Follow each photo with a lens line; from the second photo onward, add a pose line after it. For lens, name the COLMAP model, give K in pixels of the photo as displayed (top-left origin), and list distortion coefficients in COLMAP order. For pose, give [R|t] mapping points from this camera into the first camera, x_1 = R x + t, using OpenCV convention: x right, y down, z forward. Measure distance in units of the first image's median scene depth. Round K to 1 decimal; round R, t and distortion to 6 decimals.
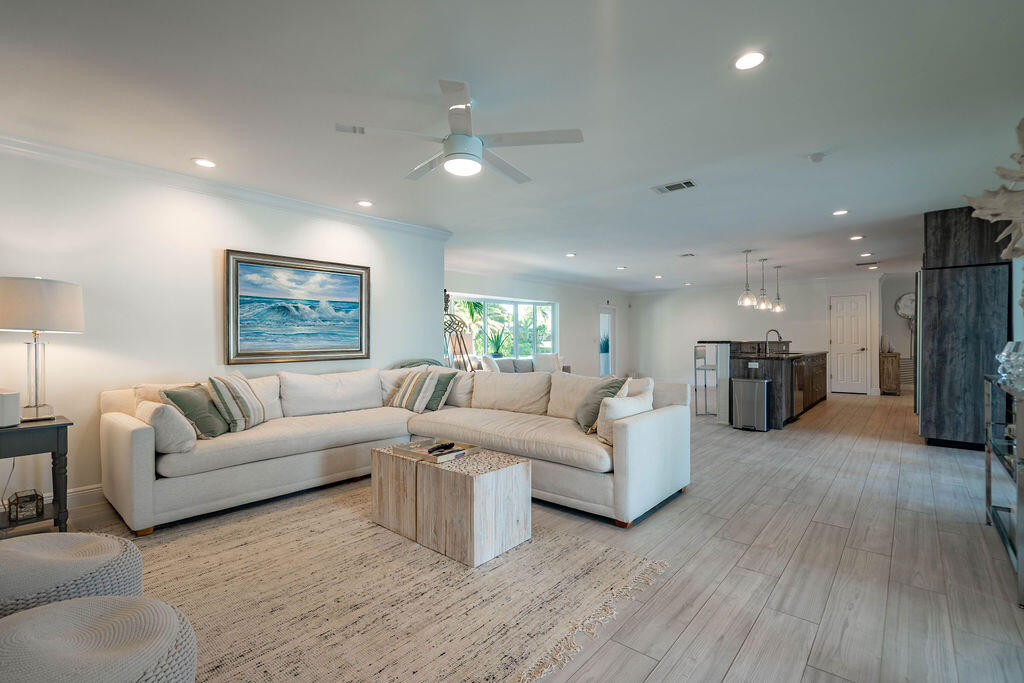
lens RADIAL K [[472.0, 0, 509.1], [0, 472.0, 337.3], [0, 0, 1]] dist [-0.000466, 0.001315]
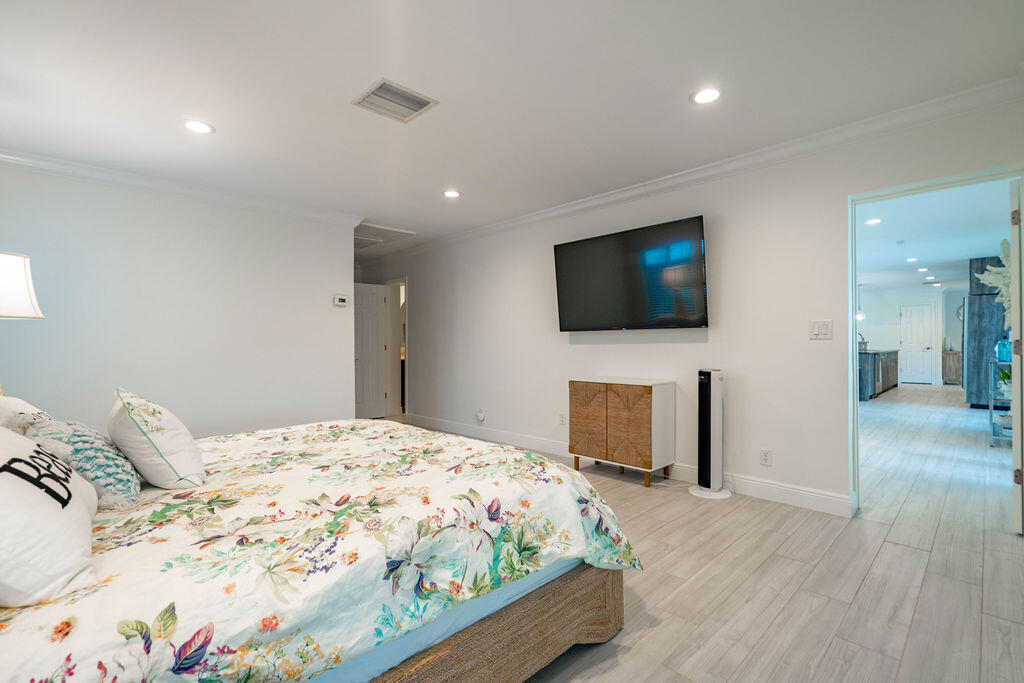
lens RADIAL K [[472.0, 0, 514.3], [0, 472.0, 343.7], [0, 0, 1]] dist [-0.000466, 0.001315]
pose [[0.996835, -0.001597, -0.079486, -0.426514], [0.002437, 0.999942, 0.010474, -0.004085], [0.079465, -0.010635, 0.996781, -0.583060]]
